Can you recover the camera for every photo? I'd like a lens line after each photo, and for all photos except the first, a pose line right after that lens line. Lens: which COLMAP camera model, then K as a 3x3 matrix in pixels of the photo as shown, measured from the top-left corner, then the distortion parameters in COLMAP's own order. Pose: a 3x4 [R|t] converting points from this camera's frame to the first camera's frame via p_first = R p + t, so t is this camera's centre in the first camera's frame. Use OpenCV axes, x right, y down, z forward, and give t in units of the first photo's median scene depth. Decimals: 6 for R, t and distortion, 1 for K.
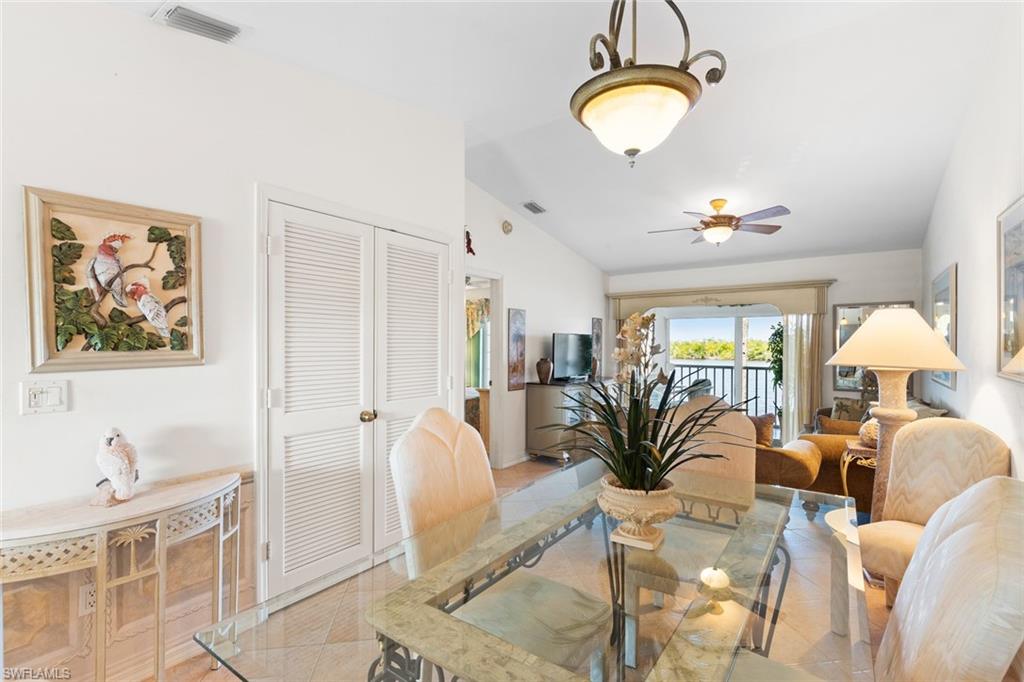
lens RADIAL K [[458.2, 0, 511.3], [0, 458.2, 350.7], [0, 0, 1]] dist [0.002993, 0.000006]
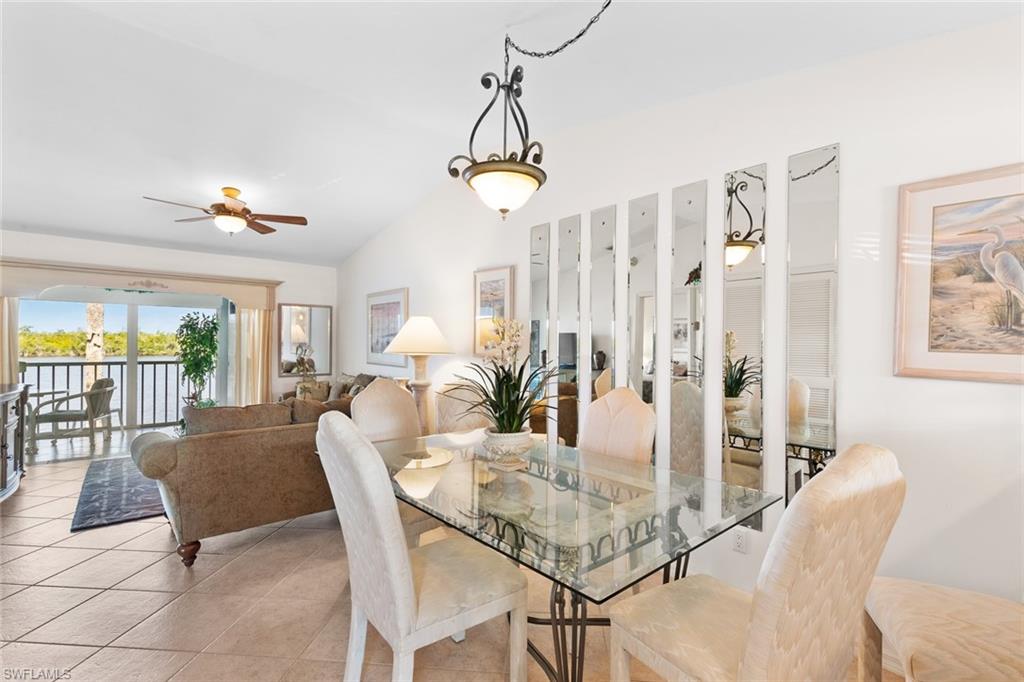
lens RADIAL K [[463.9, 0, 514.0], [0, 463.9, 341.5], [0, 0, 1]] dist [0.006189, -0.000049]
pose [[0.223839, 0.000252, 0.974626, -0.270988], [0.003160, 0.999995, -0.000985, -0.000526], [-0.974621, 0.003300, 0.223837, 0.139262]]
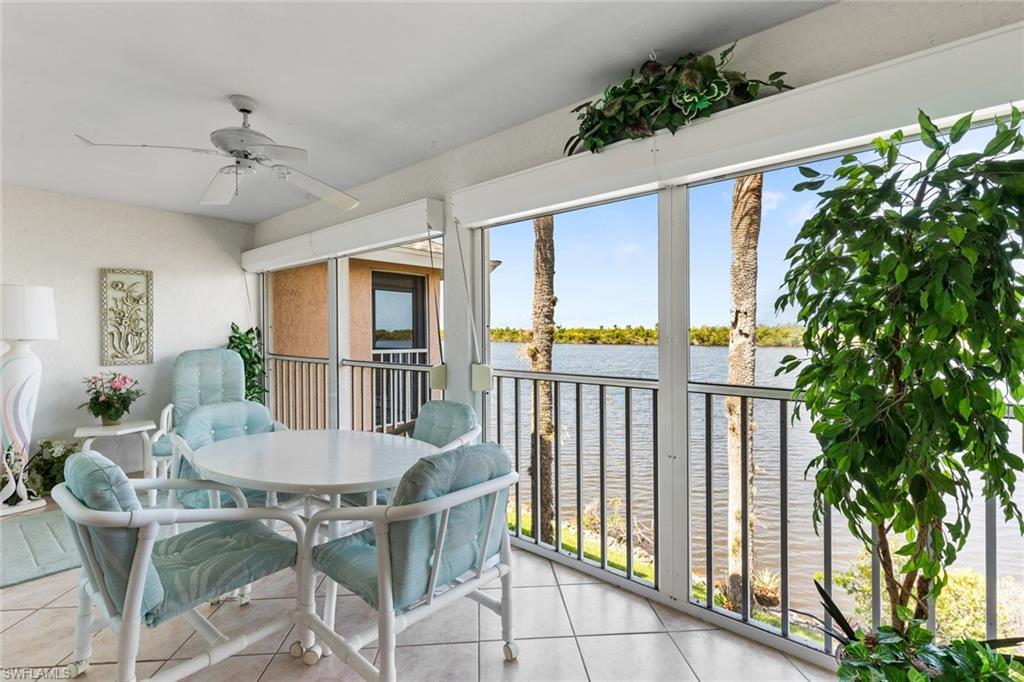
lens RADIAL K [[462.7, 0, 514.7], [0, 462.7, 335.7], [0, 0, 1]] dist [0.005945, 0.000167]
pose [[0.998015, -0.006731, -0.062610, 0.576835], [0.006404, 0.999965, -0.005417, 0.012519], [0.062645, 0.005005, 0.998023, 1.003571]]
